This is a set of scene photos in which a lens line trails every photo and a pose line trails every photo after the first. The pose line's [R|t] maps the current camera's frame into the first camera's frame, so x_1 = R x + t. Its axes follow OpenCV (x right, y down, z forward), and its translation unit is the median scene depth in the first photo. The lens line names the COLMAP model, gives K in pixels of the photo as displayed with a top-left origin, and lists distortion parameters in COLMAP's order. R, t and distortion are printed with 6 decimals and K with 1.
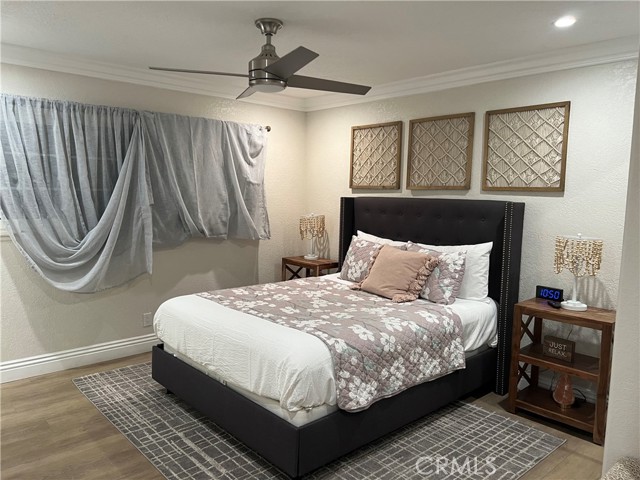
lens RADIAL K [[479.5, 0, 315.6], [0, 479.5, 237.0], [0, 0, 1]] dist [0.067805, -0.084244]
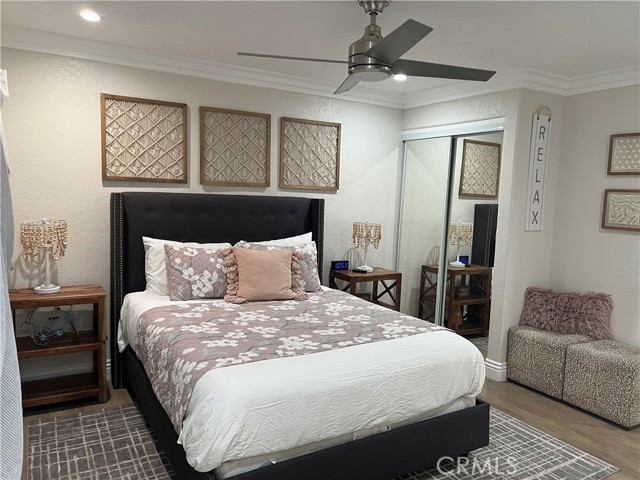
lens RADIAL K [[479.5, 0, 315.2], [0, 479.5, 243.7], [0, 0, 1]] dist [0.067805, -0.084244]
pose [[0.200835, -0.115335, 0.972812, -0.727293], [0.062585, 0.992527, 0.104752, -0.079571], [-0.977624, 0.039845, 0.206552, 0.694007]]
